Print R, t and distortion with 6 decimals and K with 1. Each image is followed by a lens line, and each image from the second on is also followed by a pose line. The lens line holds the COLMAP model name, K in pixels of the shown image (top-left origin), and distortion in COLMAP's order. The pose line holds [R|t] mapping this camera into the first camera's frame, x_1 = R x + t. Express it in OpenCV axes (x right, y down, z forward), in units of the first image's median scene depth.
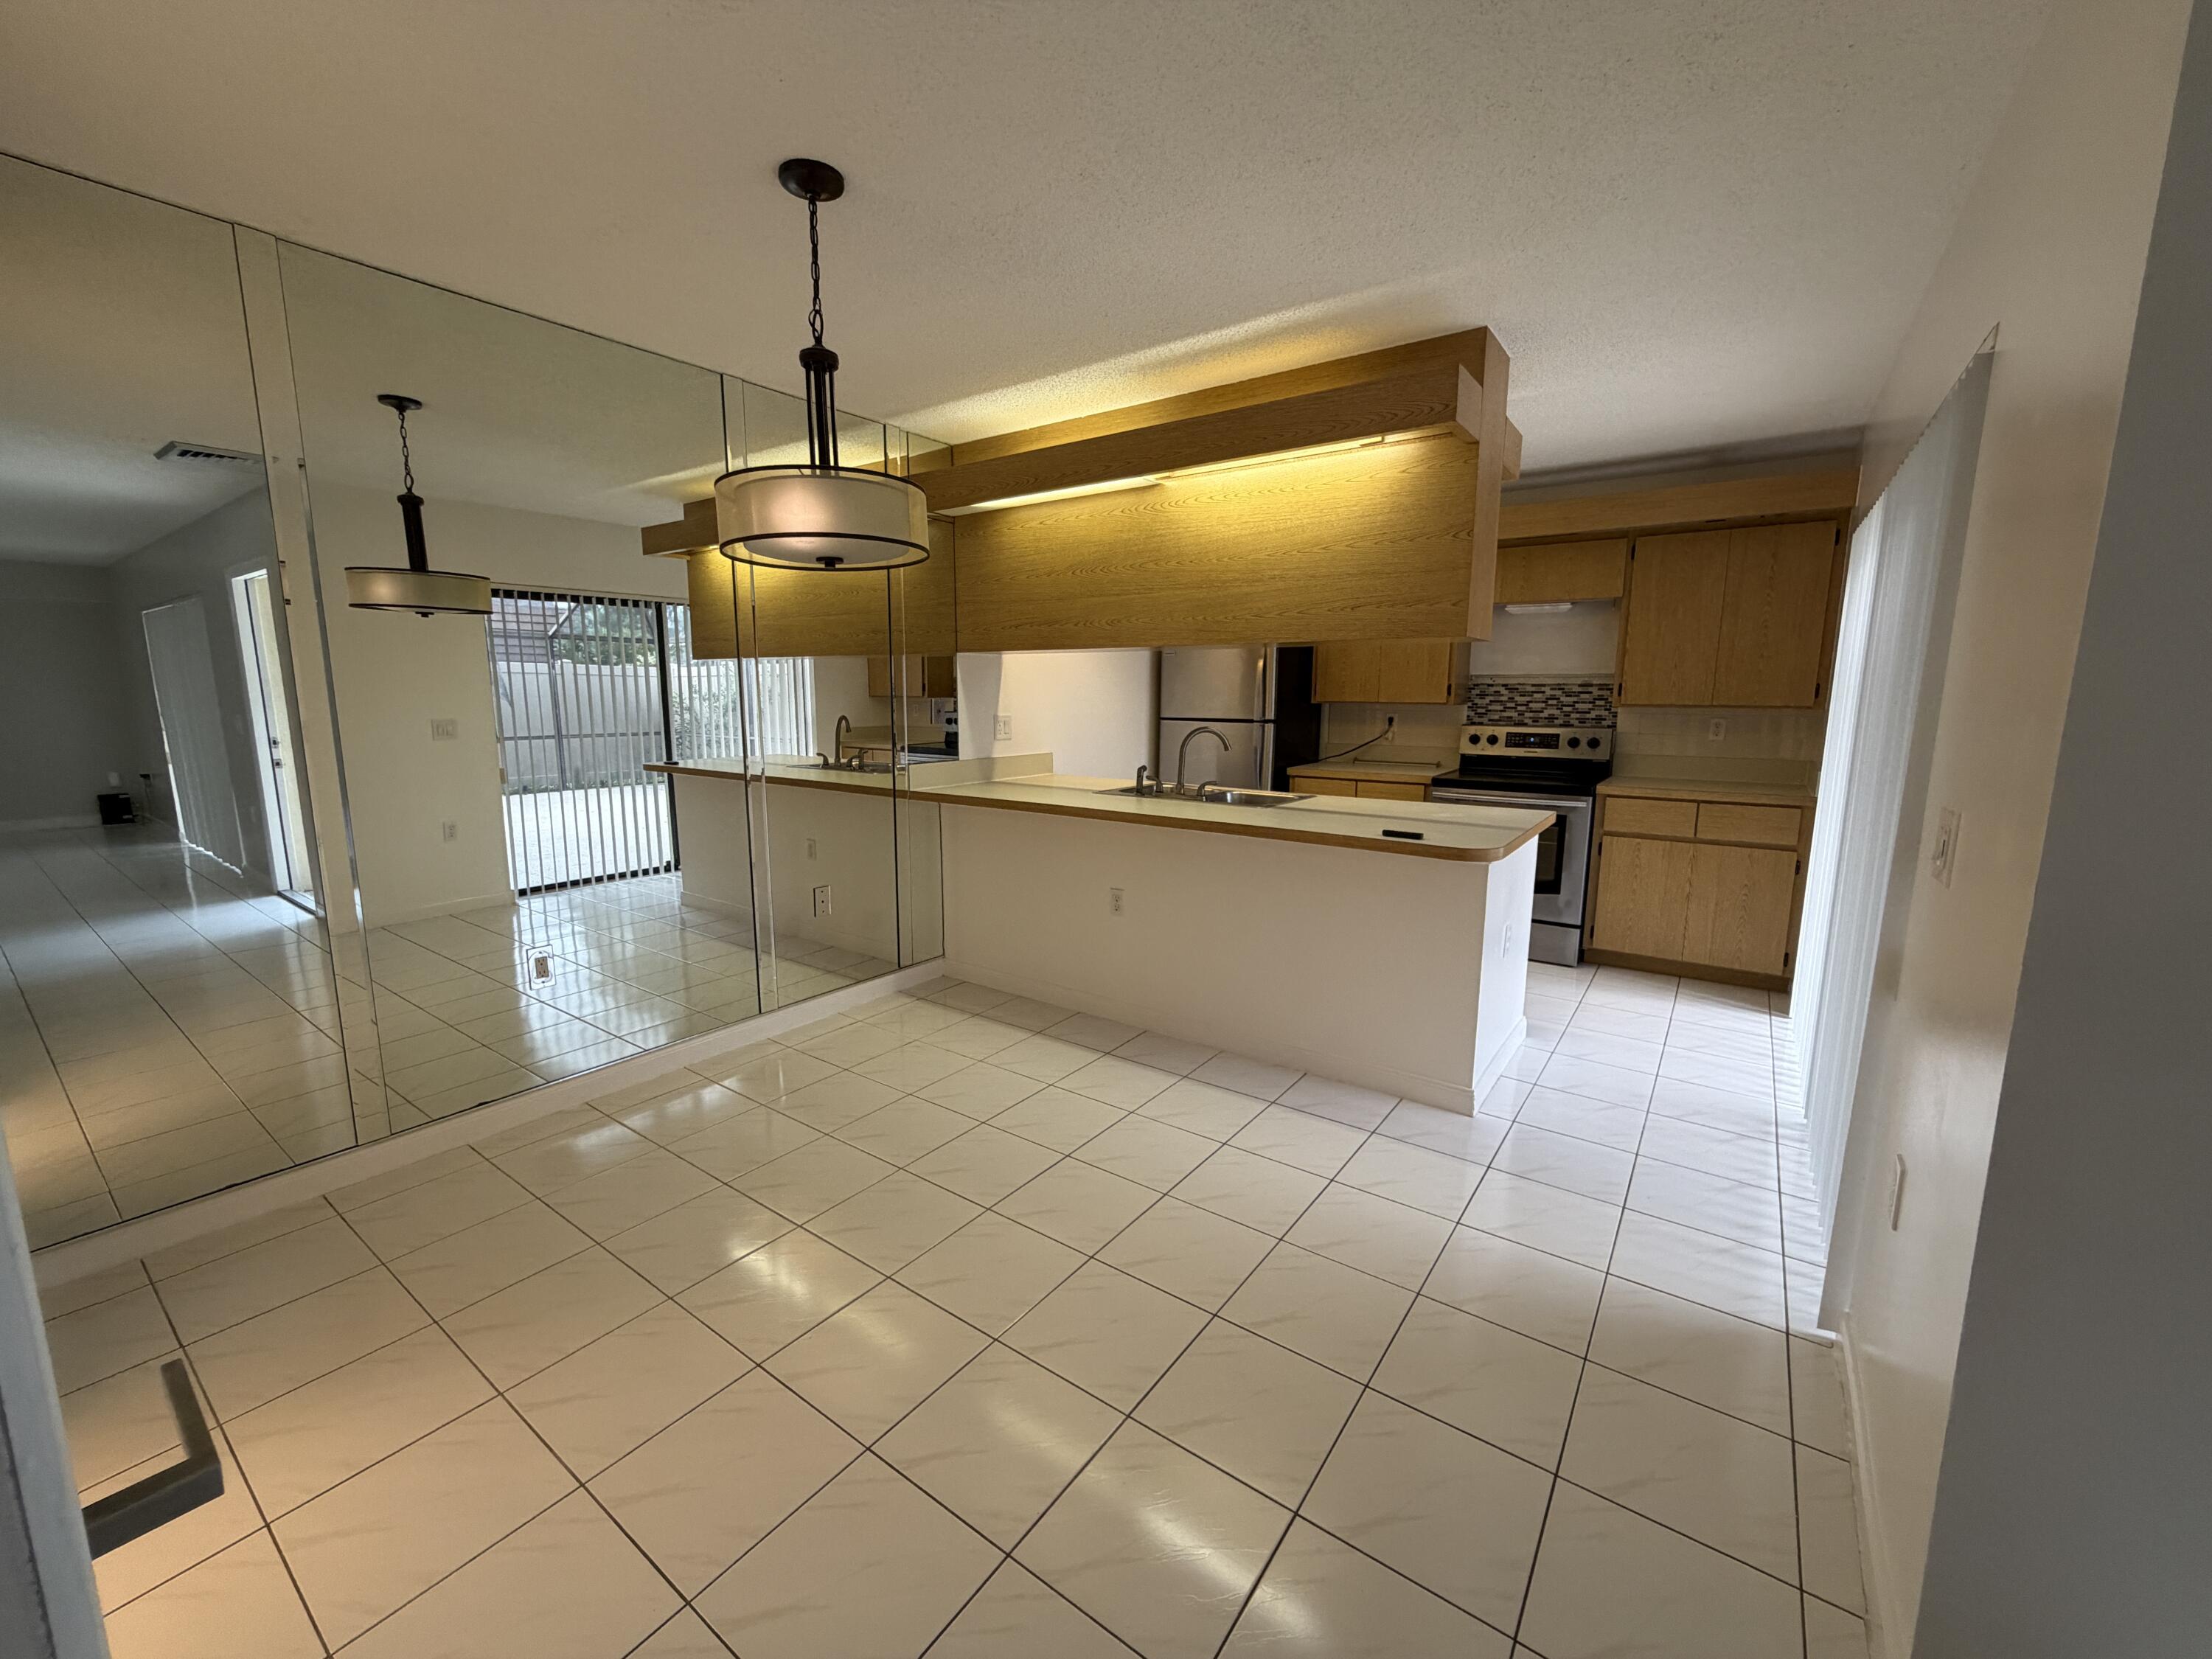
lens RADIAL K [[884.5, 0, 1101.3], [0, 884.5, 825.7], [0, 0, 1]] dist [-0.002636, 0.001143]
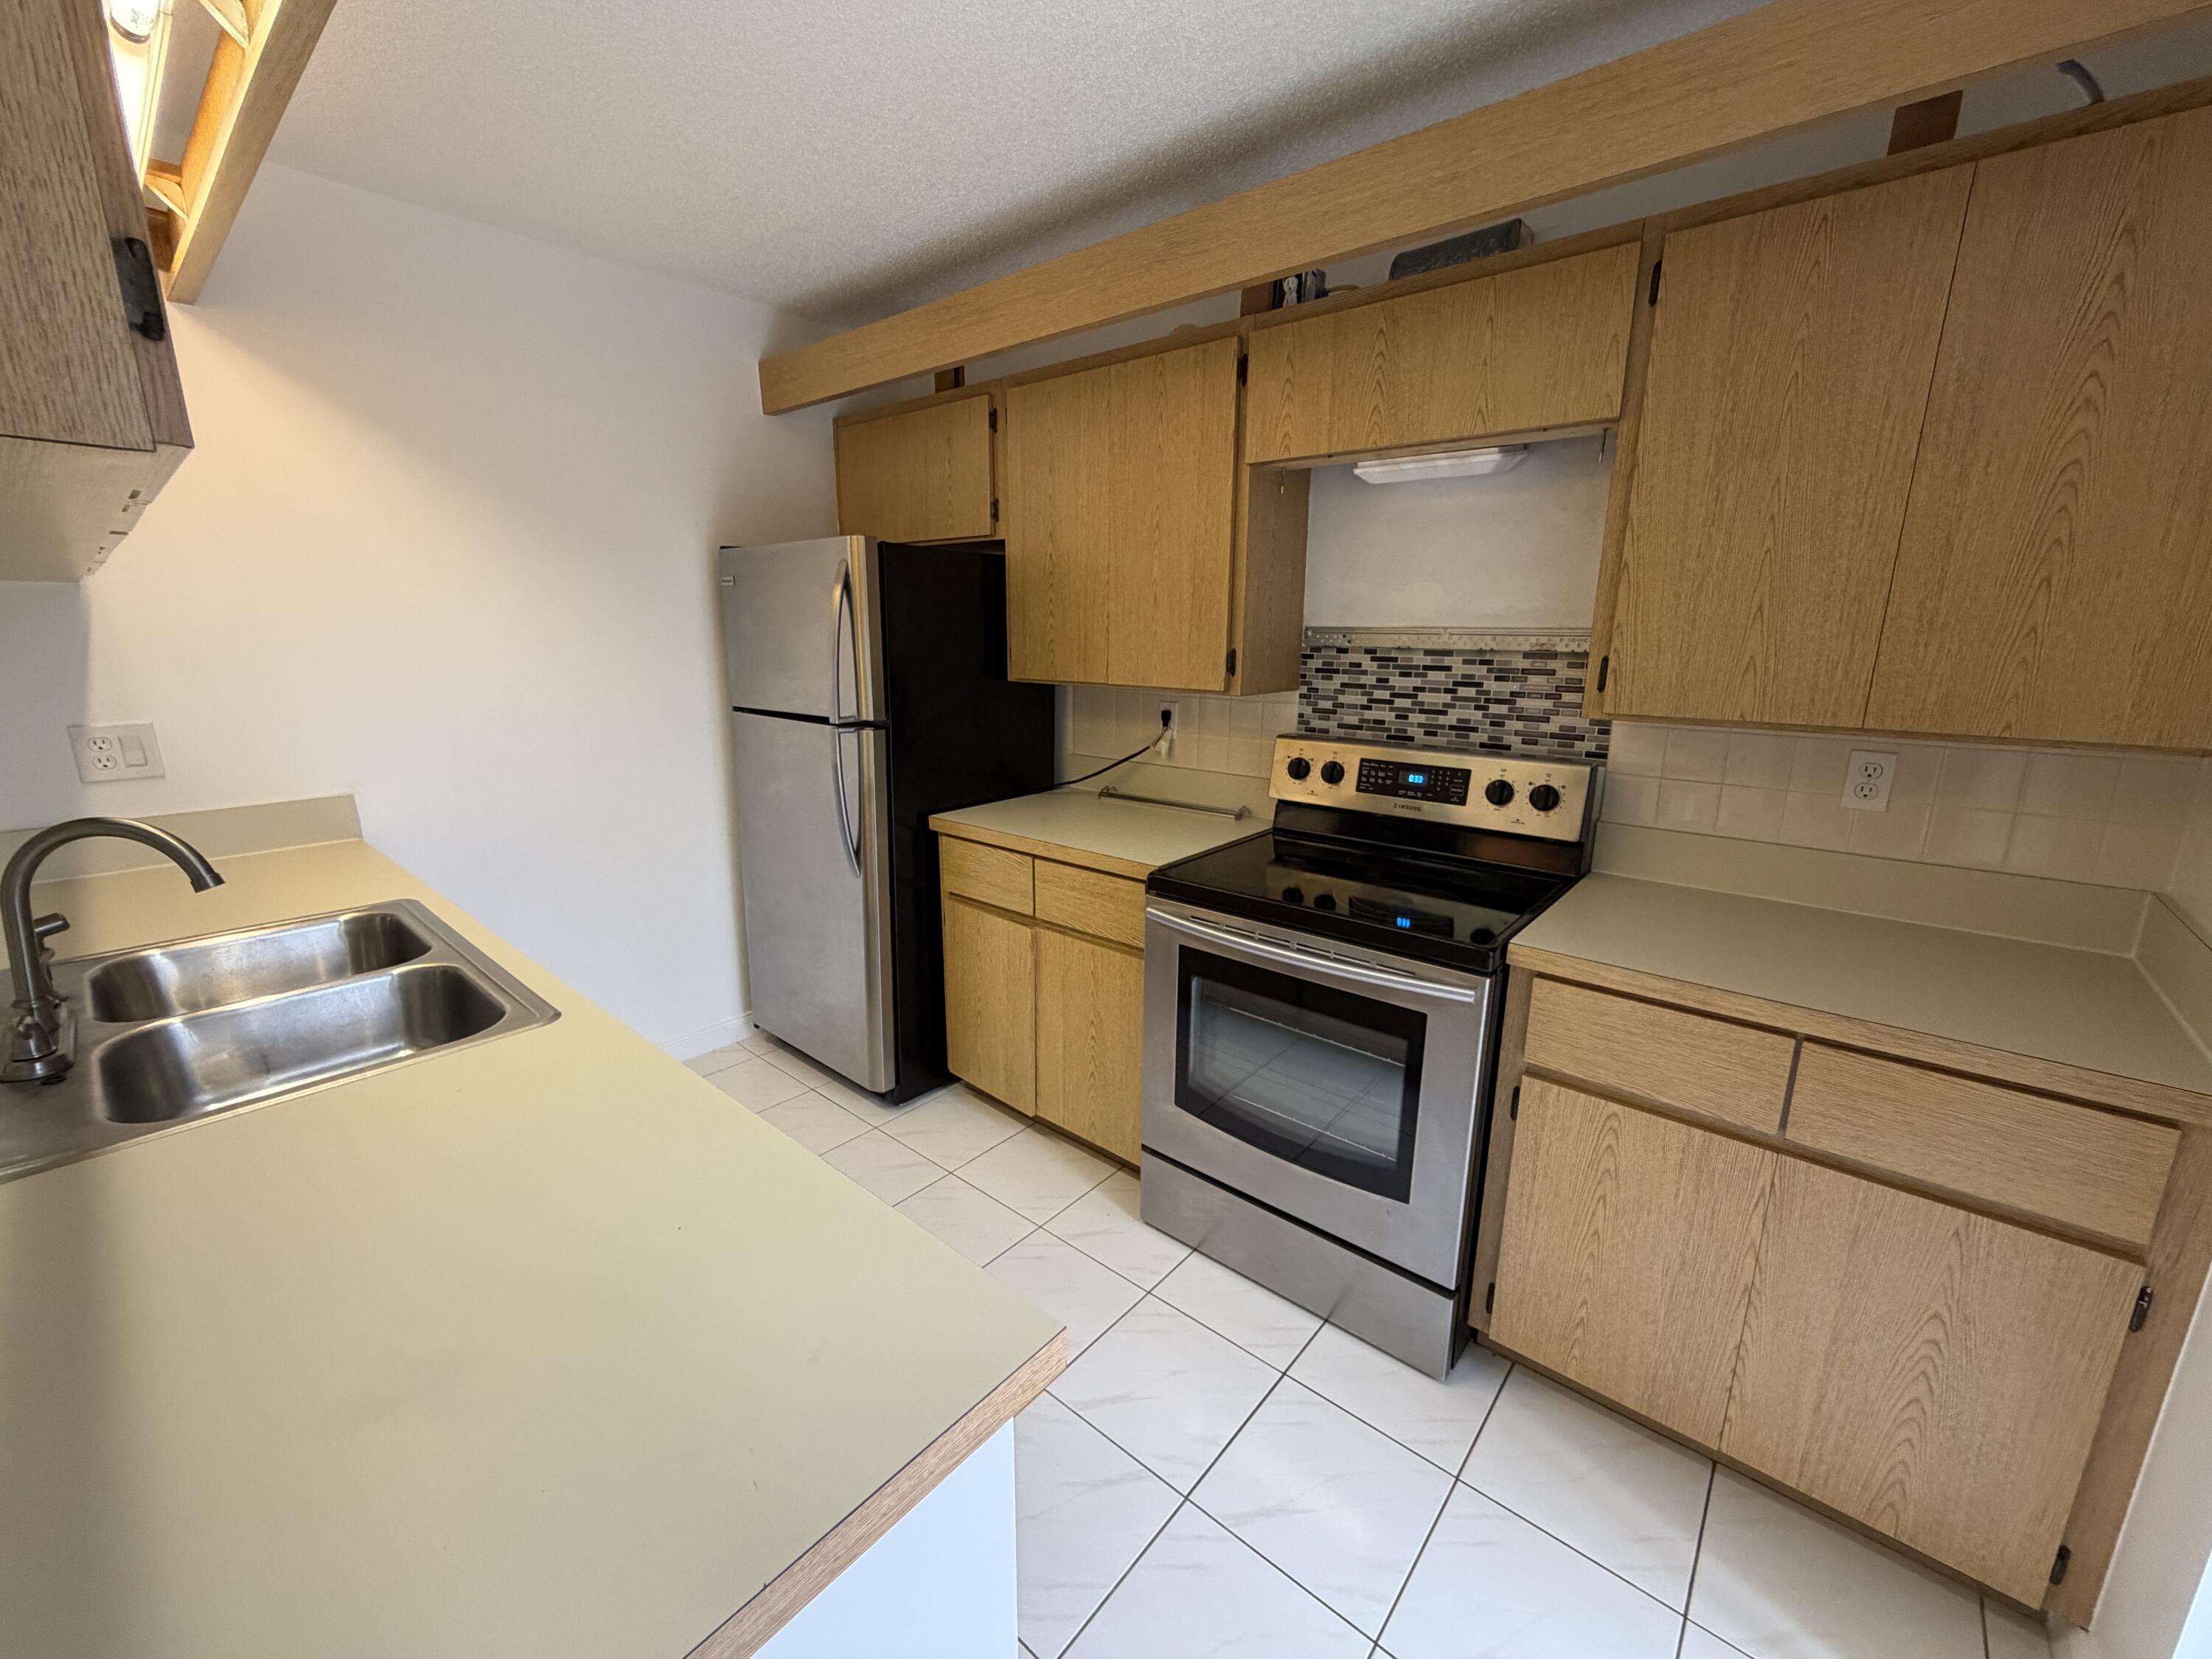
lens RADIAL K [[884.5, 0, 1102.3], [0, 884.5, 827.3], [0, 0, 1]] dist [-0.002636, 0.001143]
pose [[0.996793, 0.020651, -0.077309, 0.418427], [-0.015009, 0.997229, 0.072869, -0.116772], [0.078600, -0.071475, 0.994341, 0.624496]]
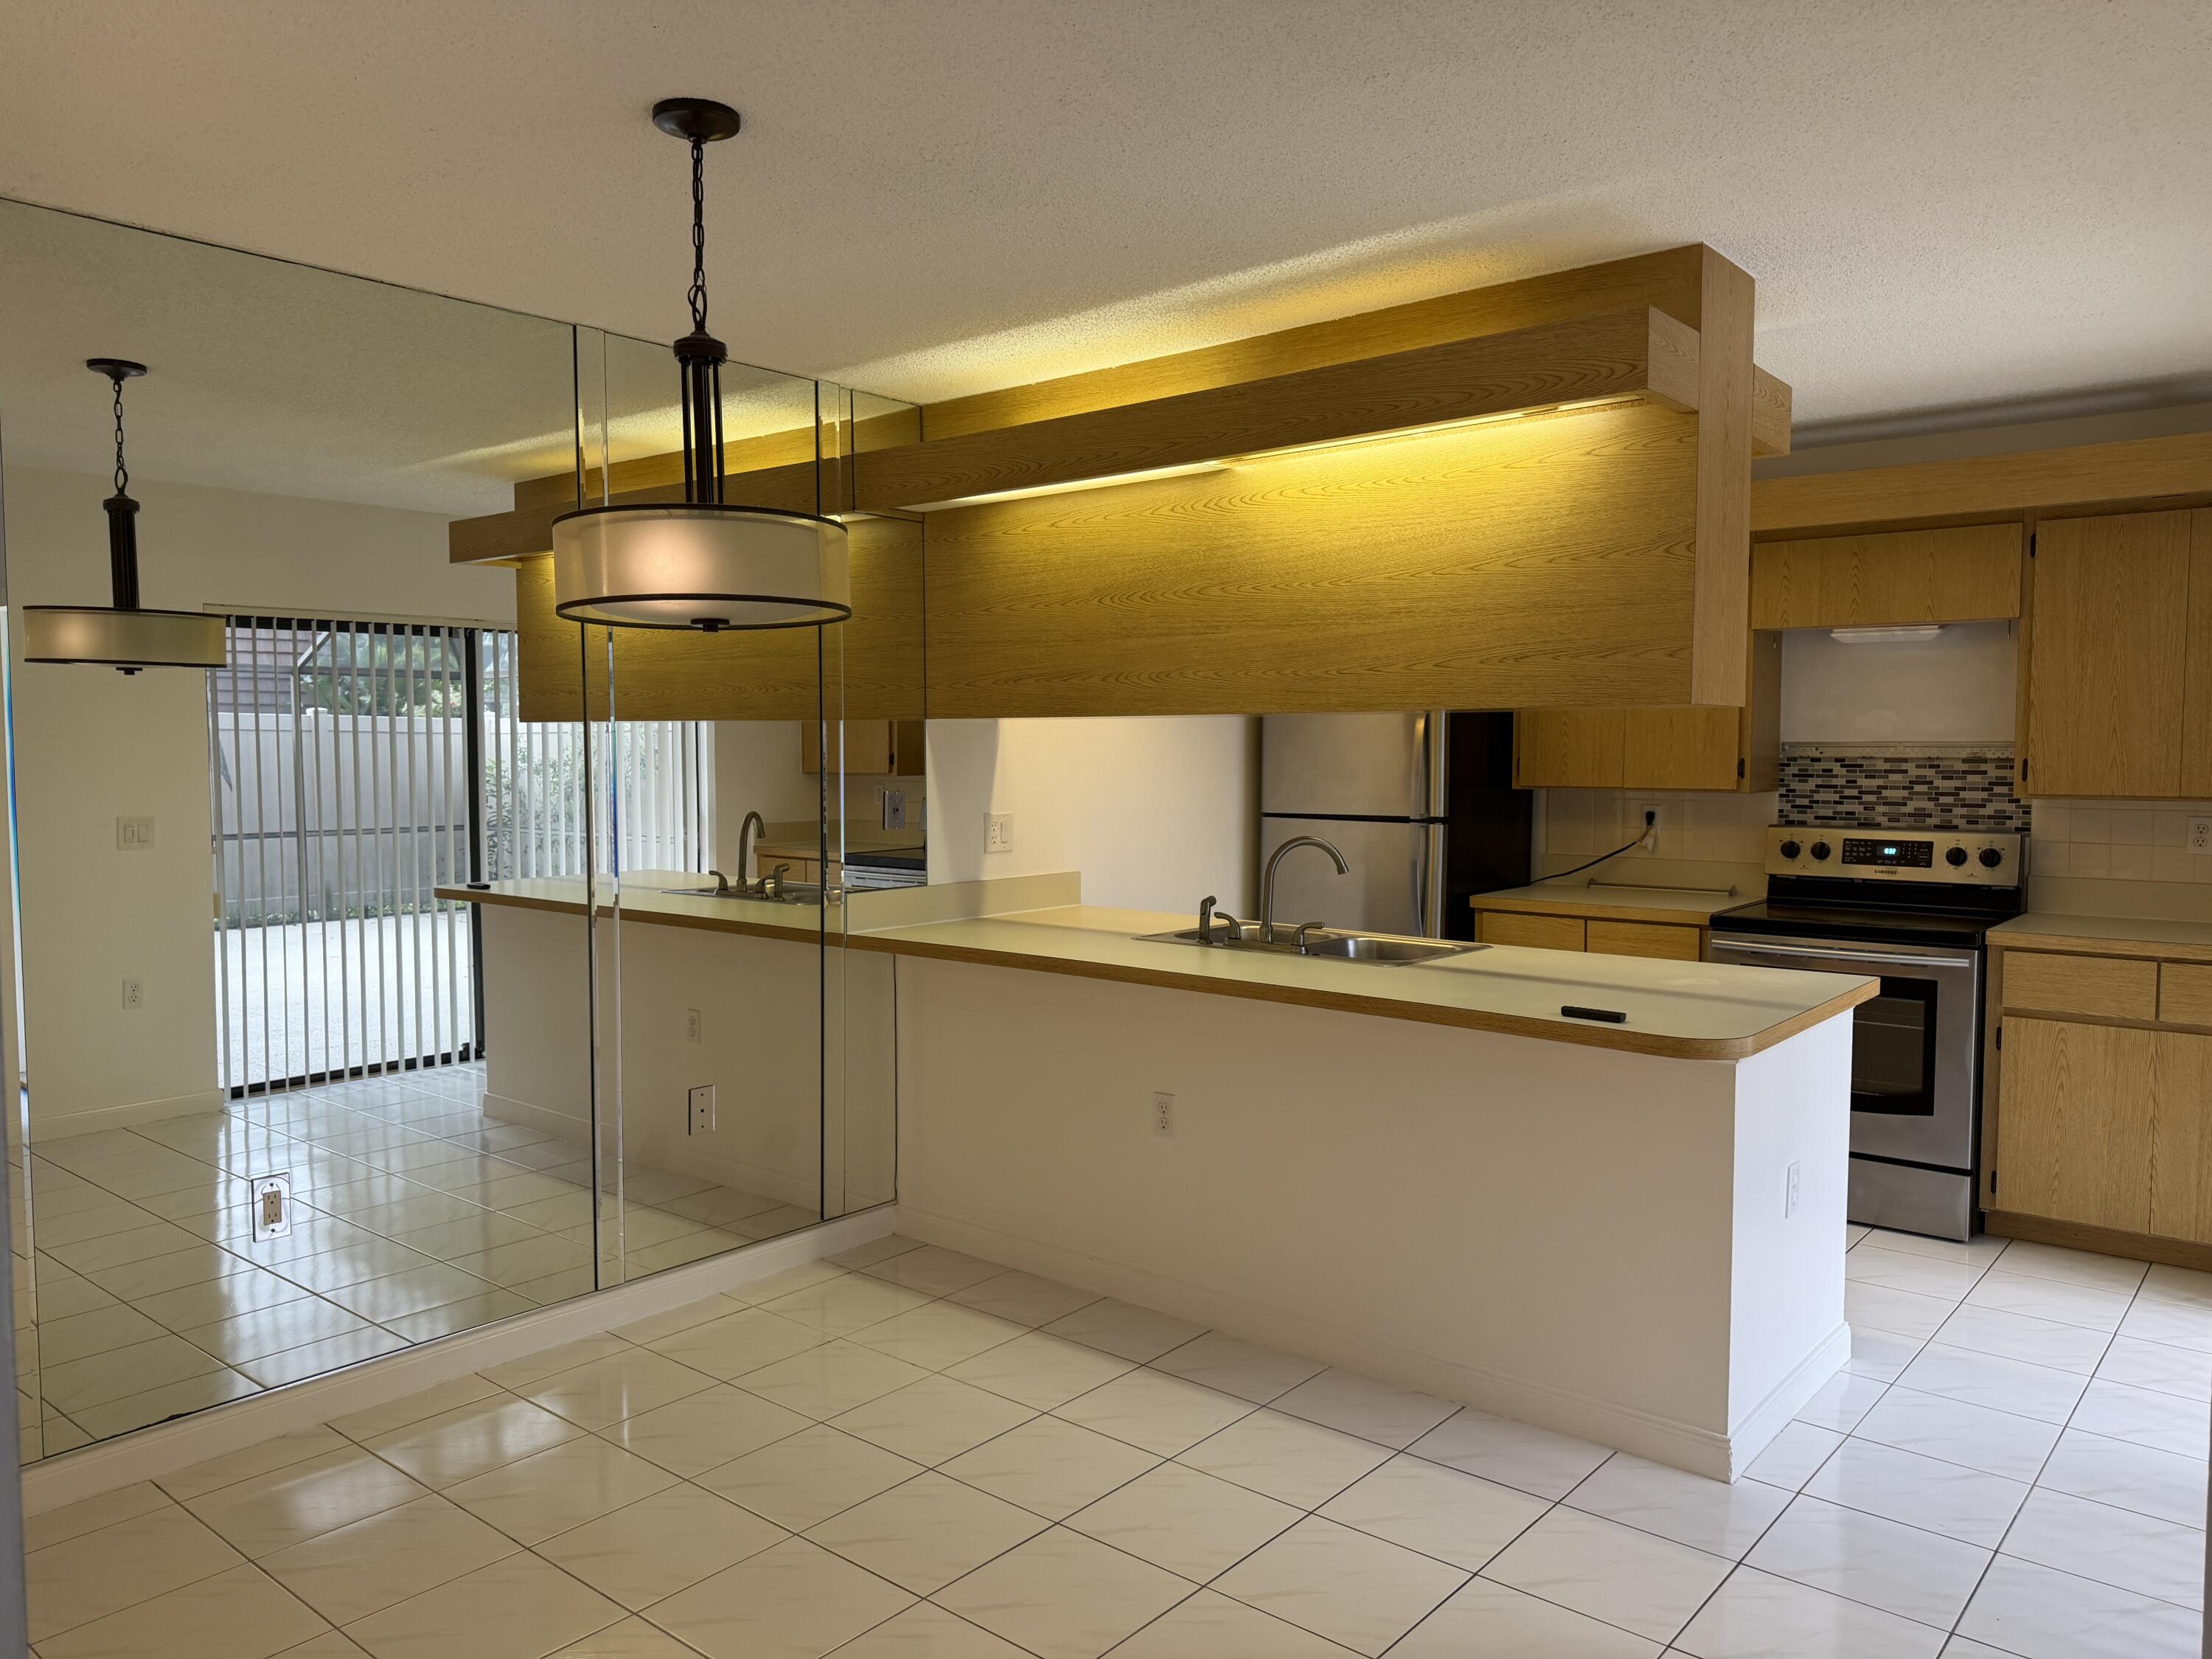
lens RADIAL K [[1564.5, 0, 1115.0], [0, 1564.5, 830.1], [0, 0, 1]] dist [0.037029, -0.041879]
pose [[0.997696, 0.000519, -0.067835, 0.047863], [-0.007053, 0.995346, -0.096108, -0.006930], [0.067470, 0.096365, 0.993057, -0.097581]]
